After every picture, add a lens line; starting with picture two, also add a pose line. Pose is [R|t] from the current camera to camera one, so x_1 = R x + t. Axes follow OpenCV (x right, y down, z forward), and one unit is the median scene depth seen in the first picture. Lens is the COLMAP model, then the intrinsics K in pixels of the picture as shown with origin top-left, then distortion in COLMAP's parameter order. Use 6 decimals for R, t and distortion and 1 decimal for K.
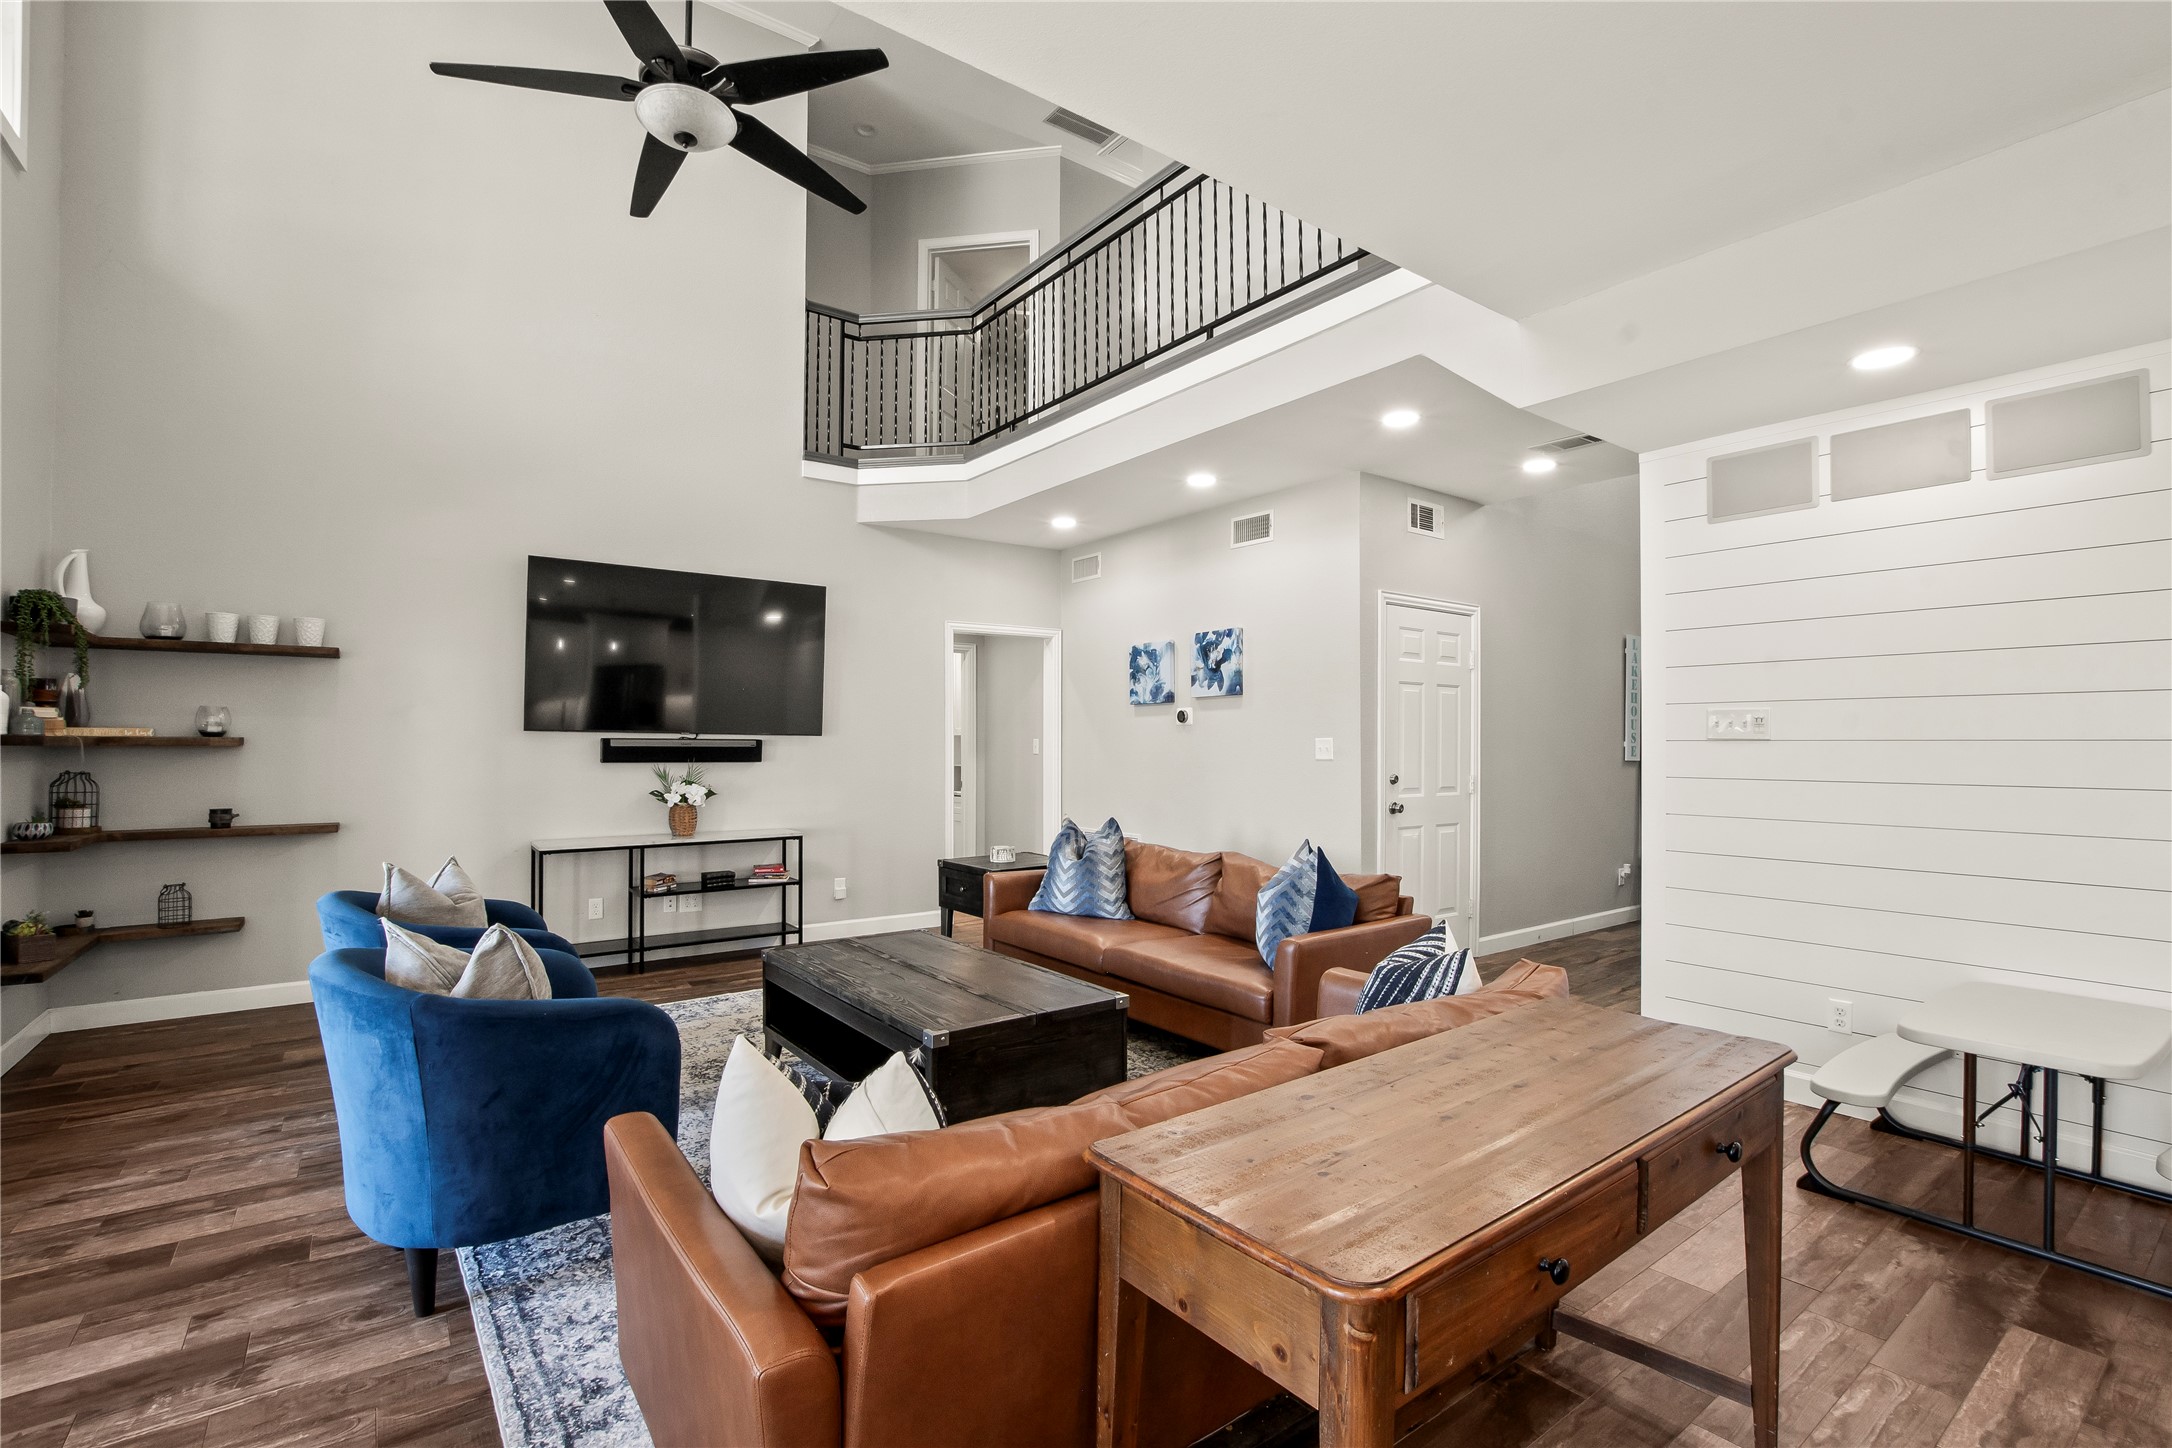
lens RADIAL K [[976.7, 0, 1082.4], [0, 976.7, 731.3], [0, 0, 1]] dist [-0.024942, 0.000763]
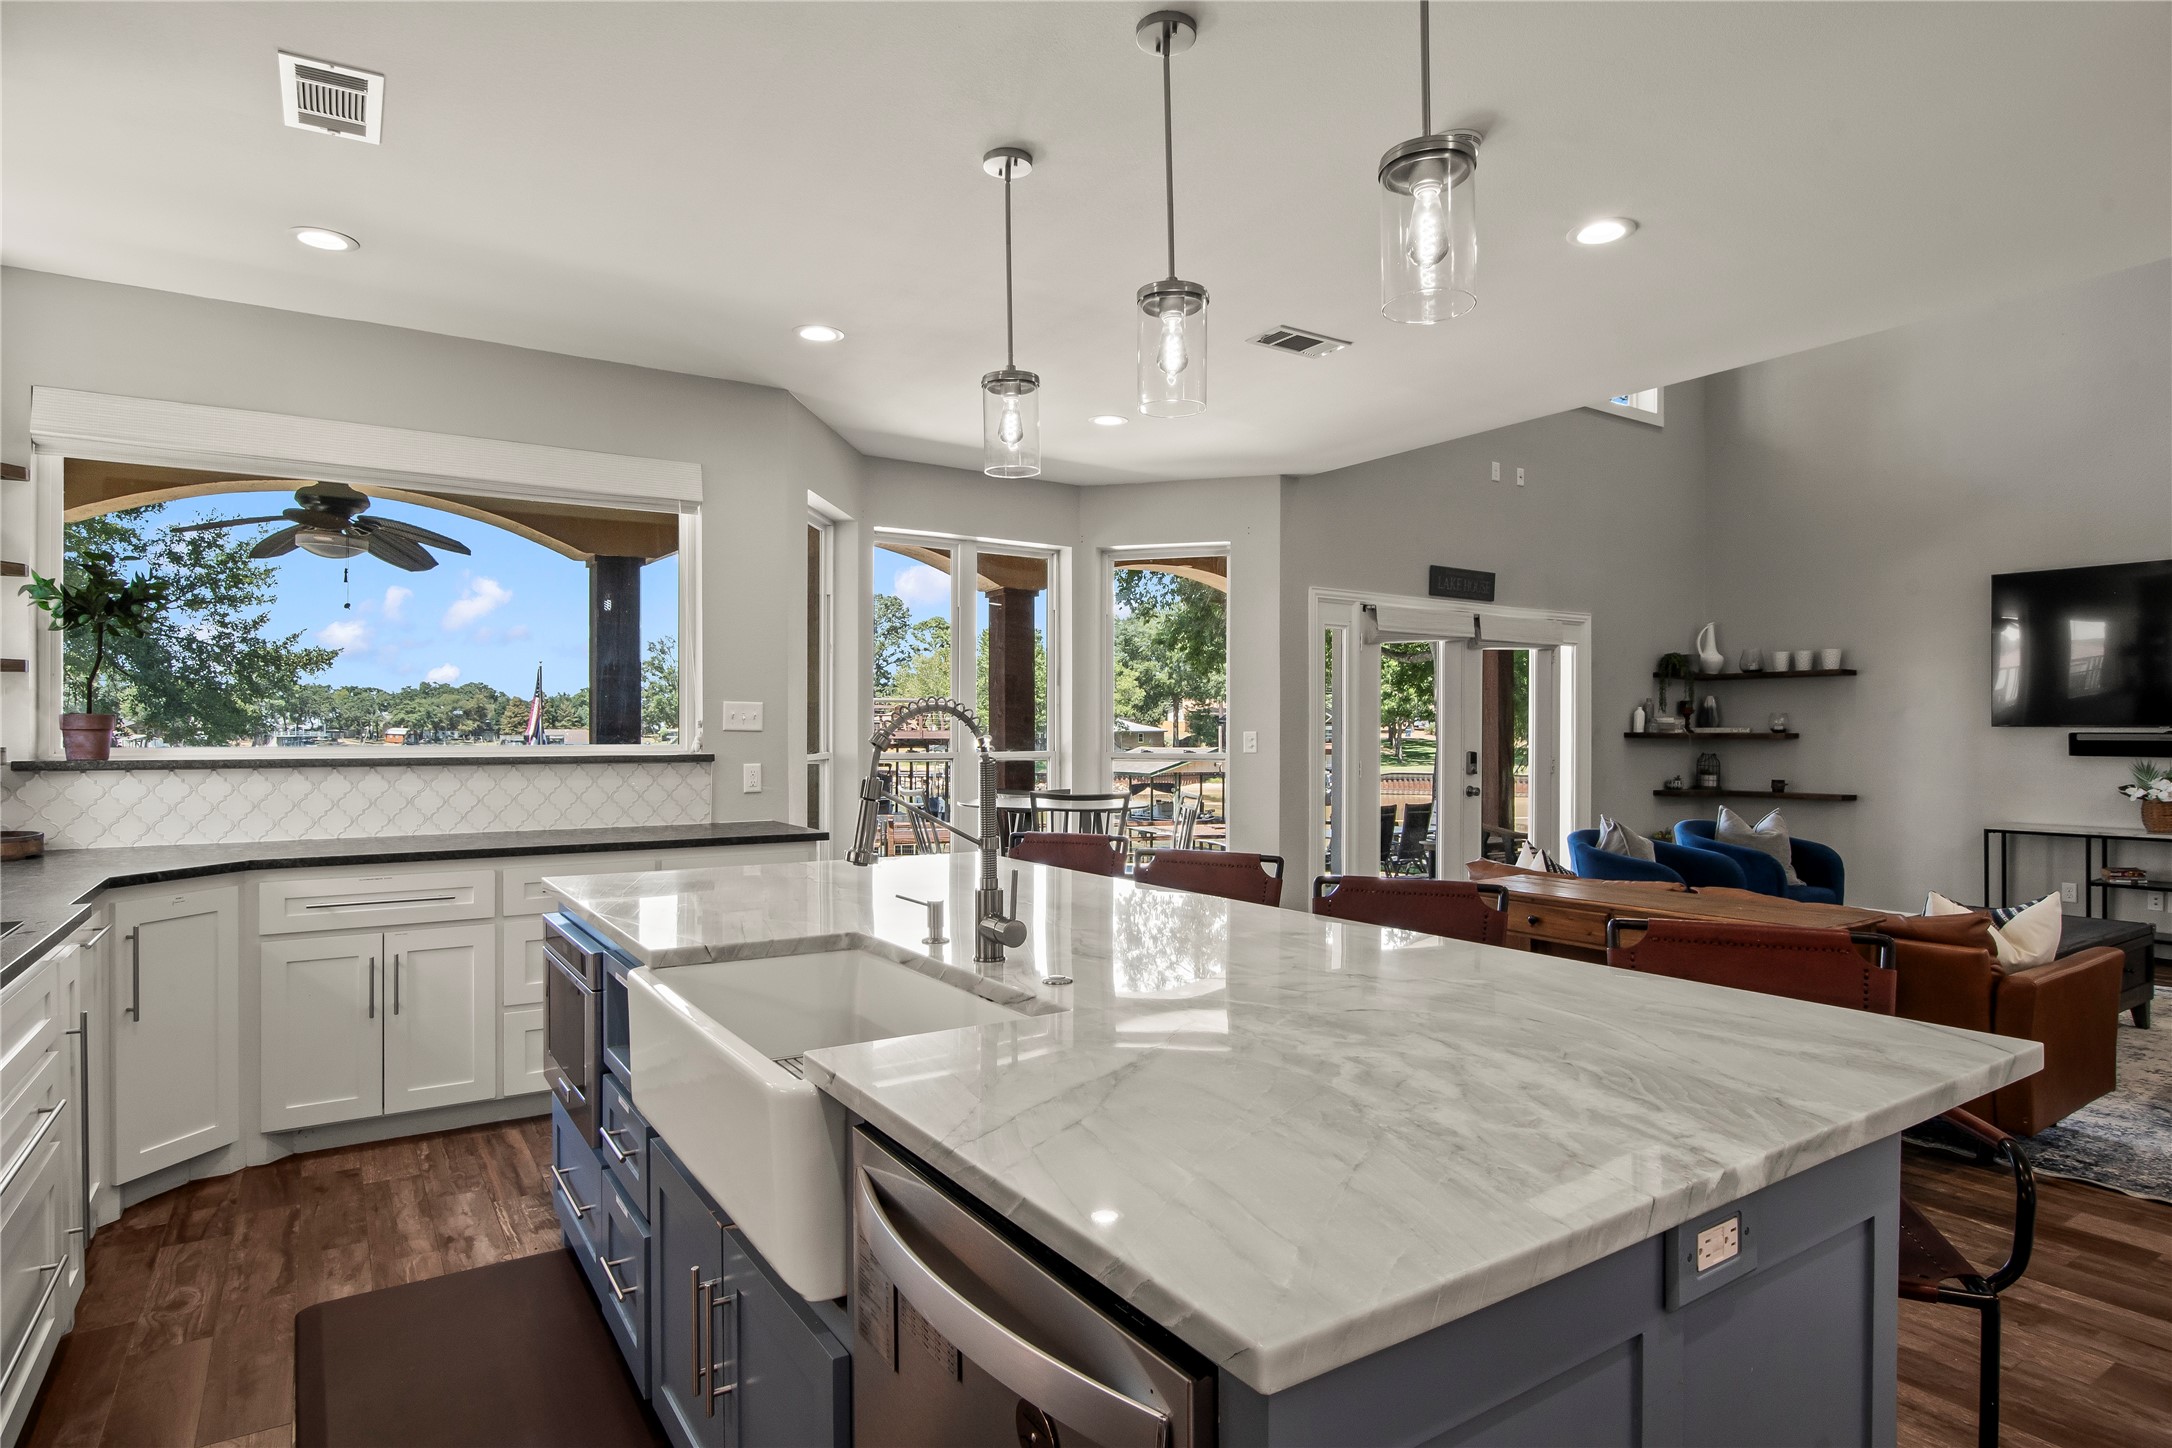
lens RADIAL K [[1187.5, 0, 1094.4], [0, 1187.5, 727.2], [0, 0, 1]] dist [-0.018050, -0.000156]
pose [[-0.036102, -0.008611, -0.999311, 0.978818], [0.009127, 0.999918, -0.008946, 0.003629], [0.999306, -0.009444, -0.036021, -0.027383]]
